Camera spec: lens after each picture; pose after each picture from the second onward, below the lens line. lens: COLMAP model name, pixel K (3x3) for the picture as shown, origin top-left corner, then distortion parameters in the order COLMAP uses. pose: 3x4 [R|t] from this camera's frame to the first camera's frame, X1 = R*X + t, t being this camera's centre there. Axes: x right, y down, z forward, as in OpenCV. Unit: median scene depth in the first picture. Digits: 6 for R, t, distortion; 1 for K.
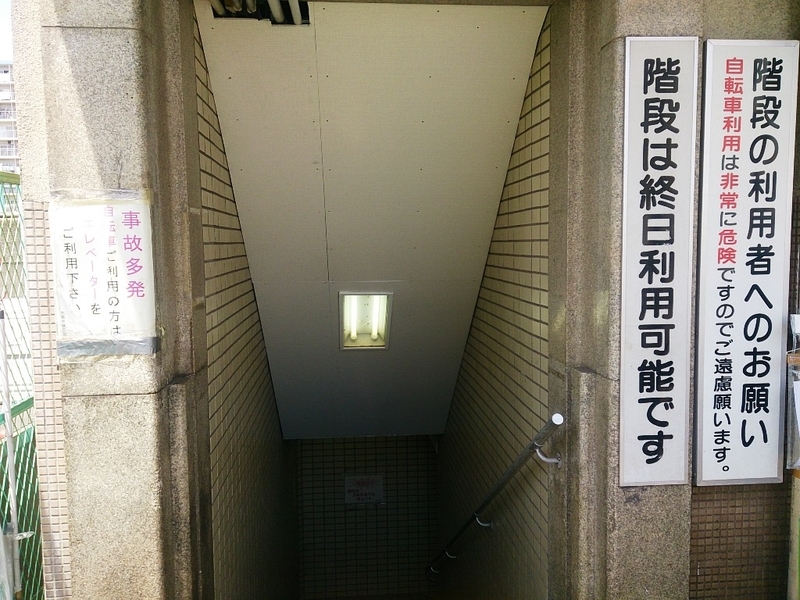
lens RADIAL K [[724.4, 0, 400.0], [0, 724.4, 300.0], [0, 0, 1]] dist [0.068828, -0.004514]
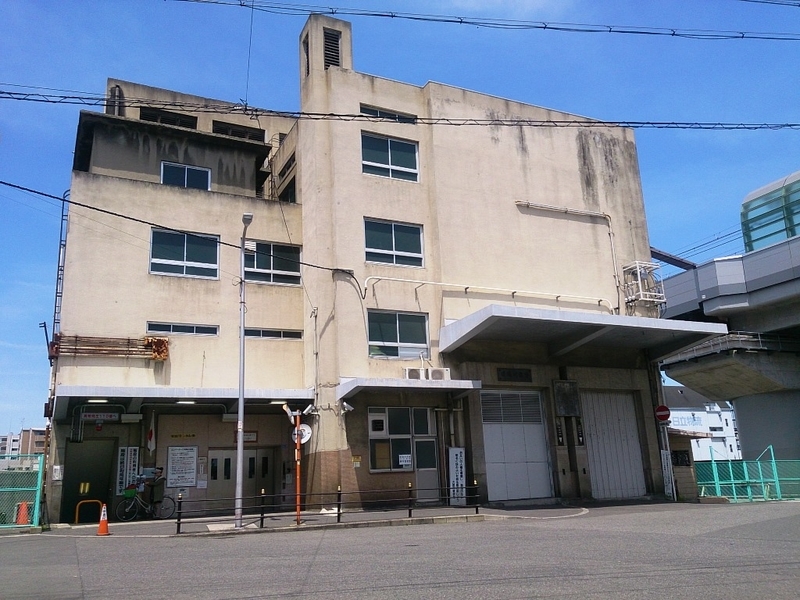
lens RADIAL K [[724.4, 0, 400.0], [0, 724.4, 300.0], [0, 0, 1]] dist [0.068828, -0.004514]
pose [[0.934521, 0.065261, 0.349874, 0.243194], [0.056753, 0.943142, -0.327508, 1.179965], [-0.351355, 0.325919, 0.877682, -9.277829]]
